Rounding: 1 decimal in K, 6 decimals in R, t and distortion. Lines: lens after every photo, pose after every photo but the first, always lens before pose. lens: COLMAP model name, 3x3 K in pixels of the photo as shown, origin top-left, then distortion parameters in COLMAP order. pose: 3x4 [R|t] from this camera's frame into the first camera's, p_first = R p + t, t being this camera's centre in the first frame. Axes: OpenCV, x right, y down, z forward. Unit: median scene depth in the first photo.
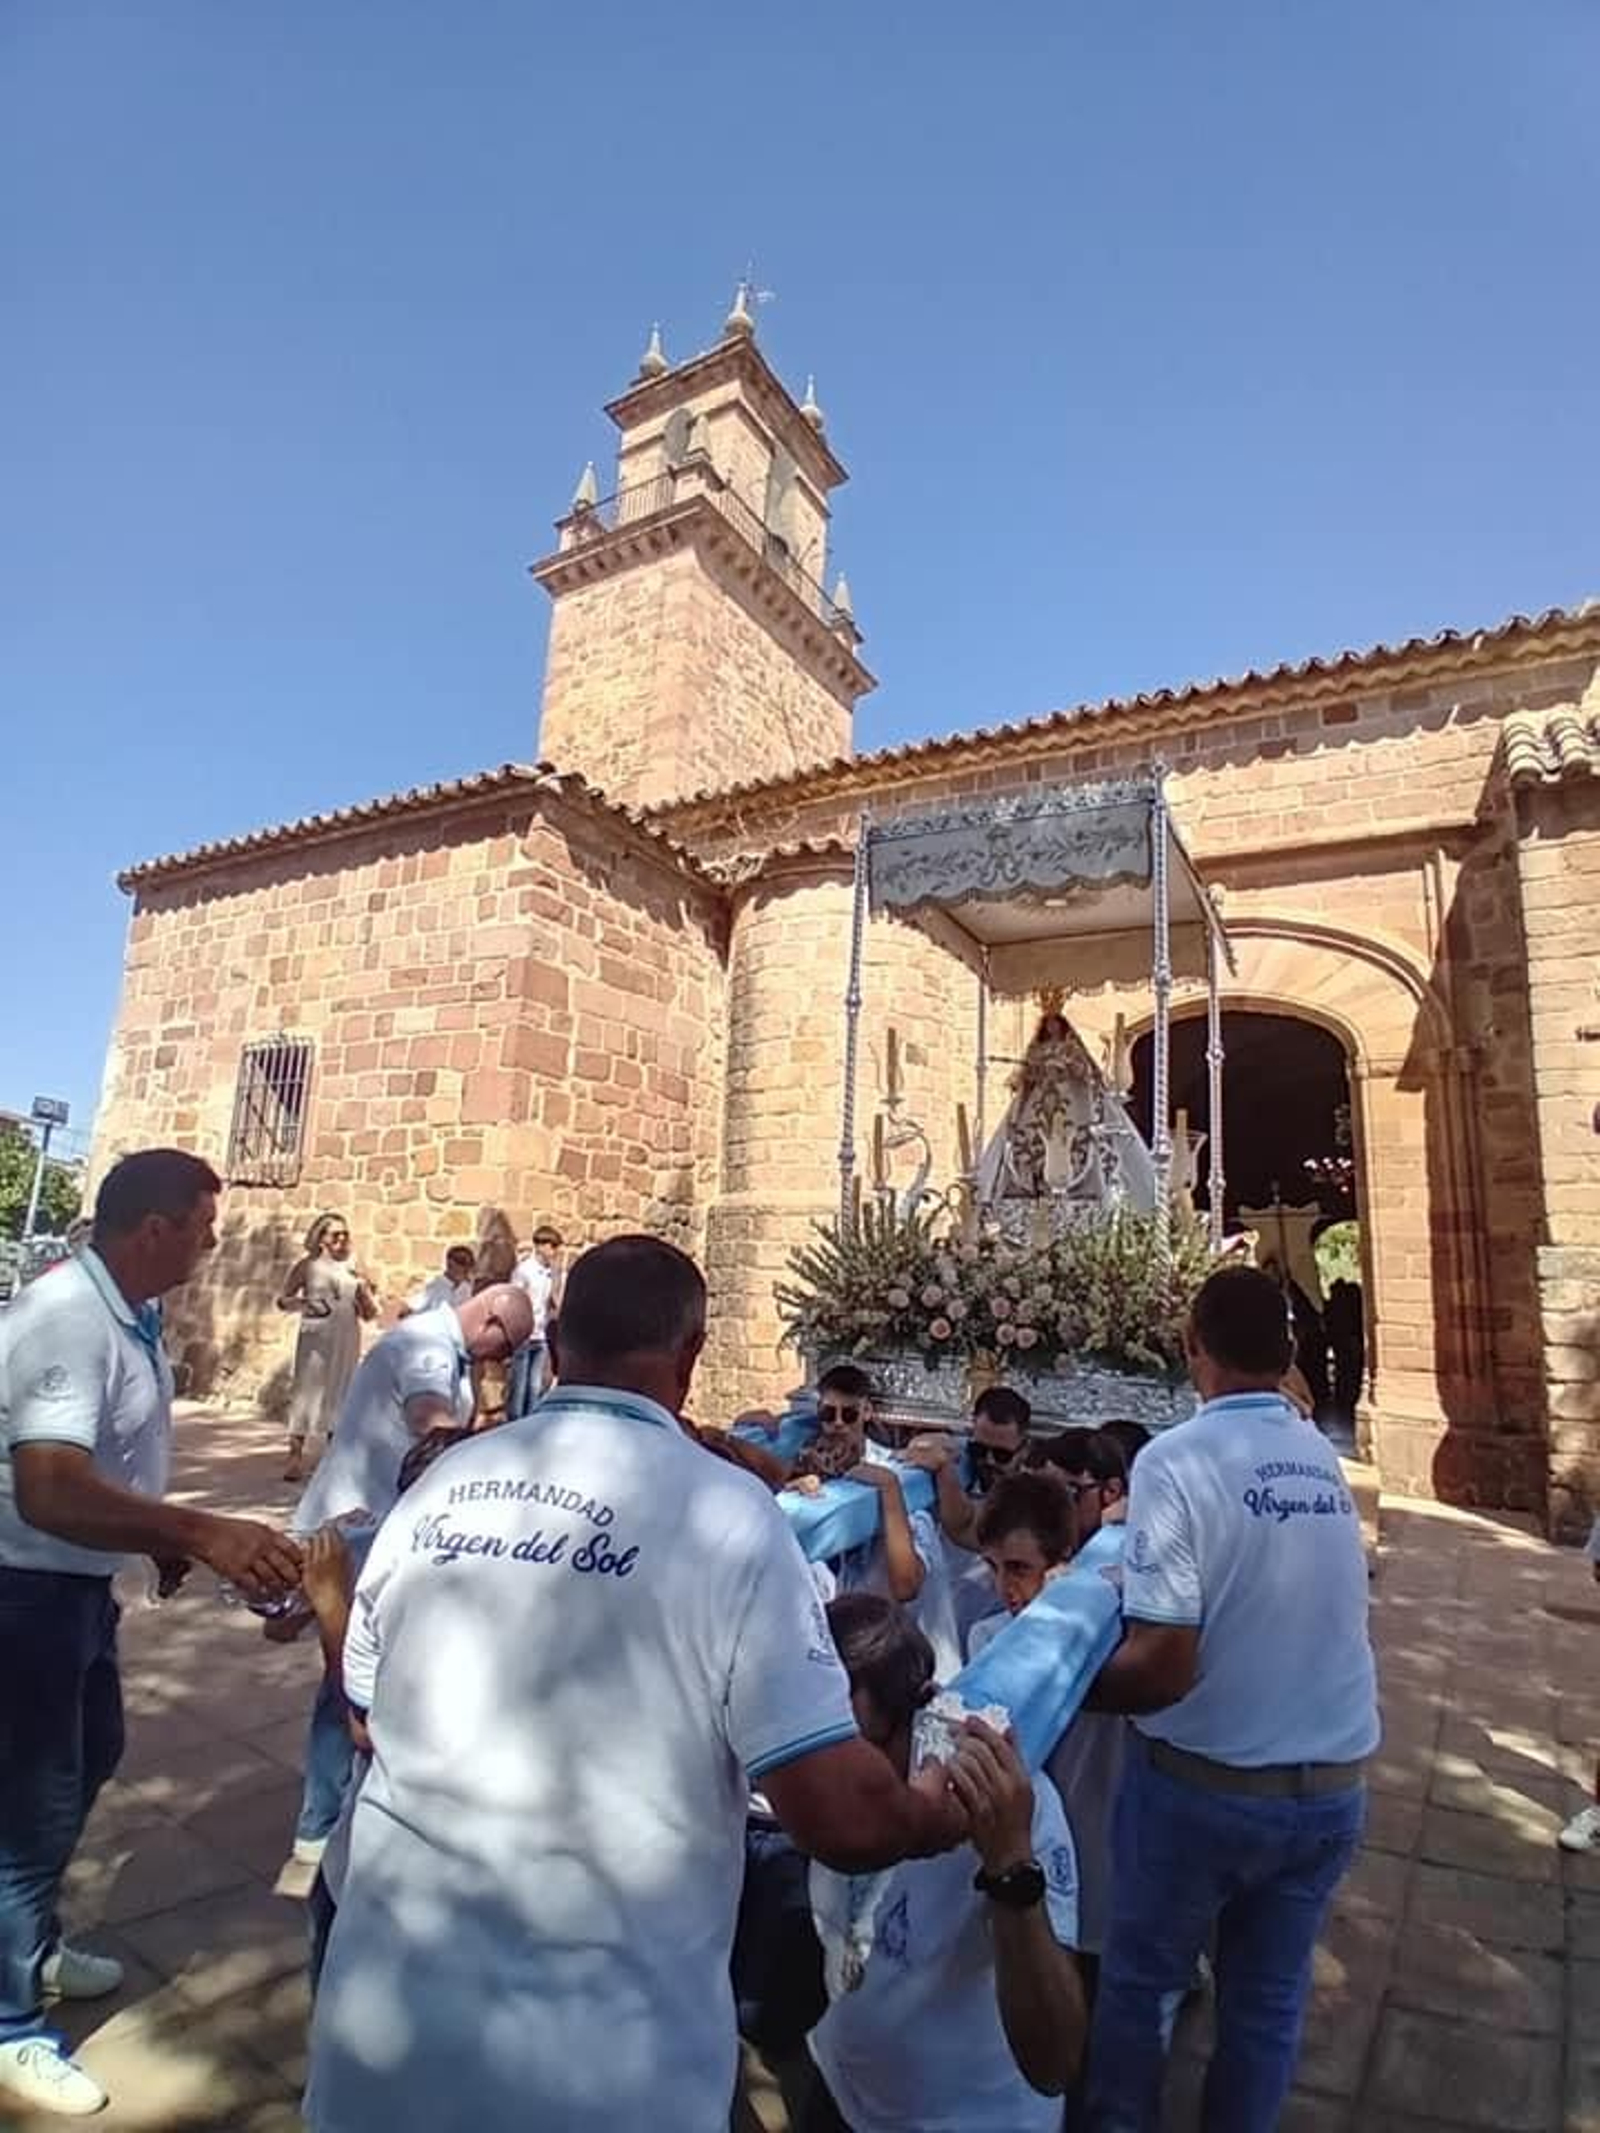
lens RADIAL K [[1116.6, 0, 815.5], [0, 1116.6, 1054.3], [0, 0, 1]] dist [-0.015000, -0.028282]
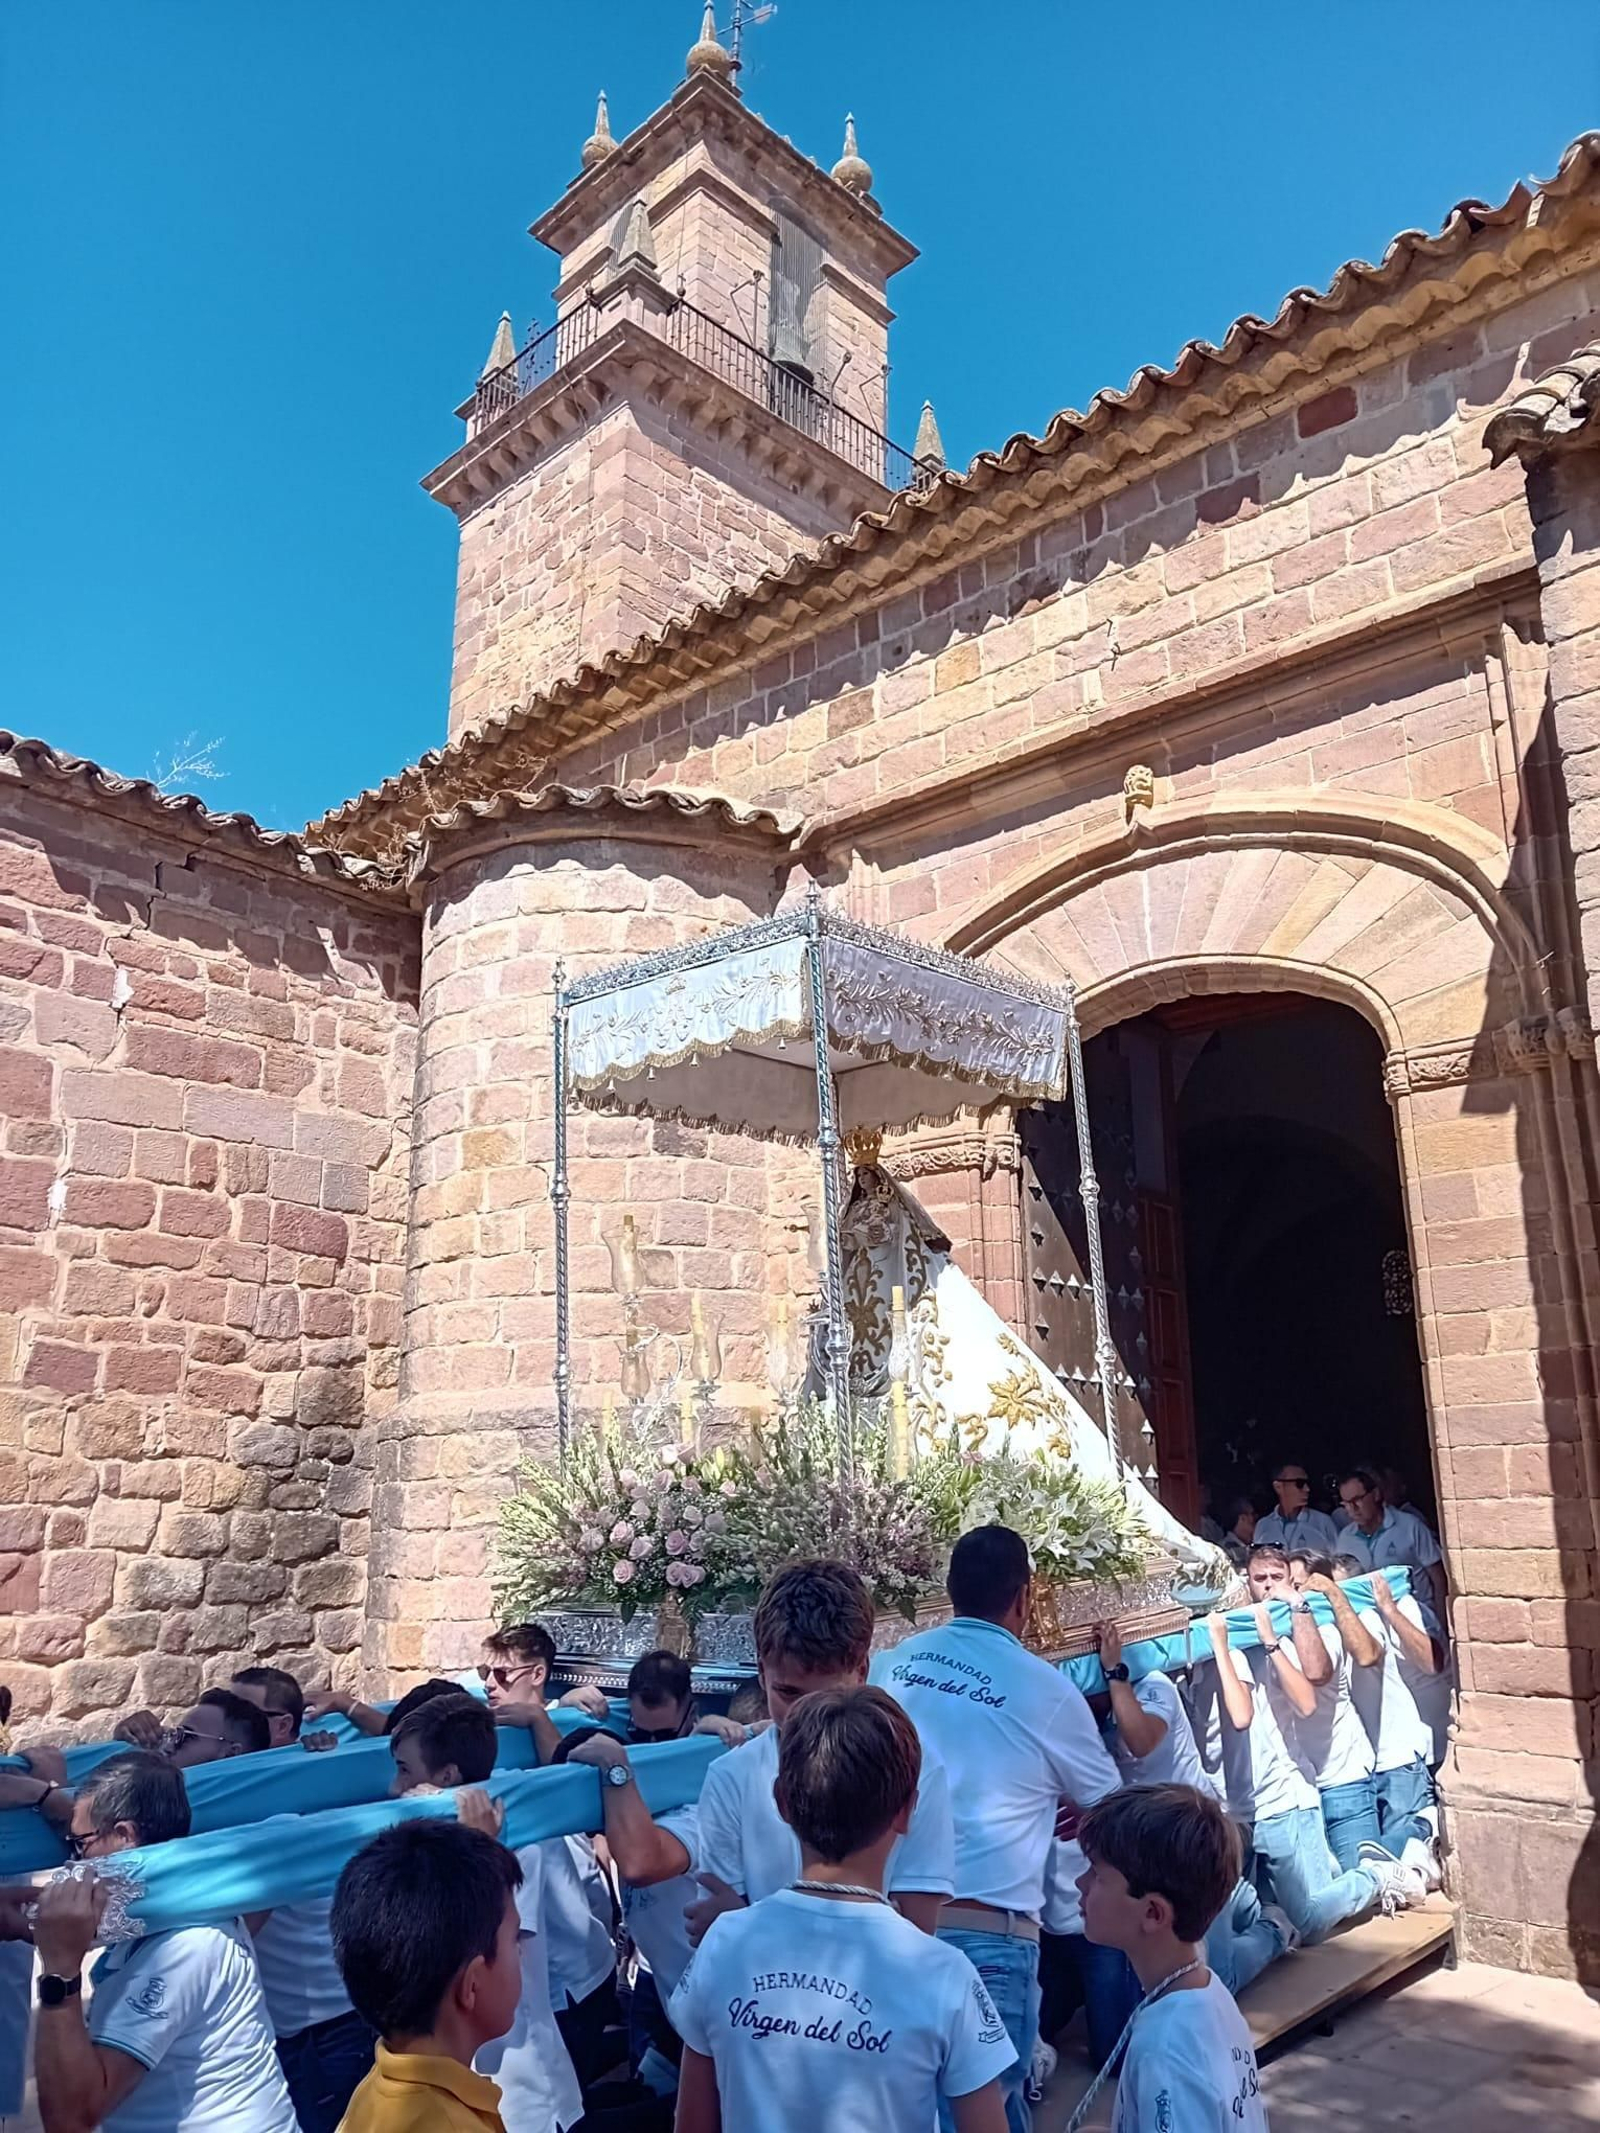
lens RADIAL K [[1718.1, 0, 834.2], [0, 1718.1, 1067.3], [0, 0, 1]] dist [0.031361, -0.080169]
pose [[0.965182, -0.106023, -0.239127, 0.401543], [0.086887, 0.992215, -0.089223, 0.051832], [0.246725, 0.065339, 0.966880, 0.170600]]
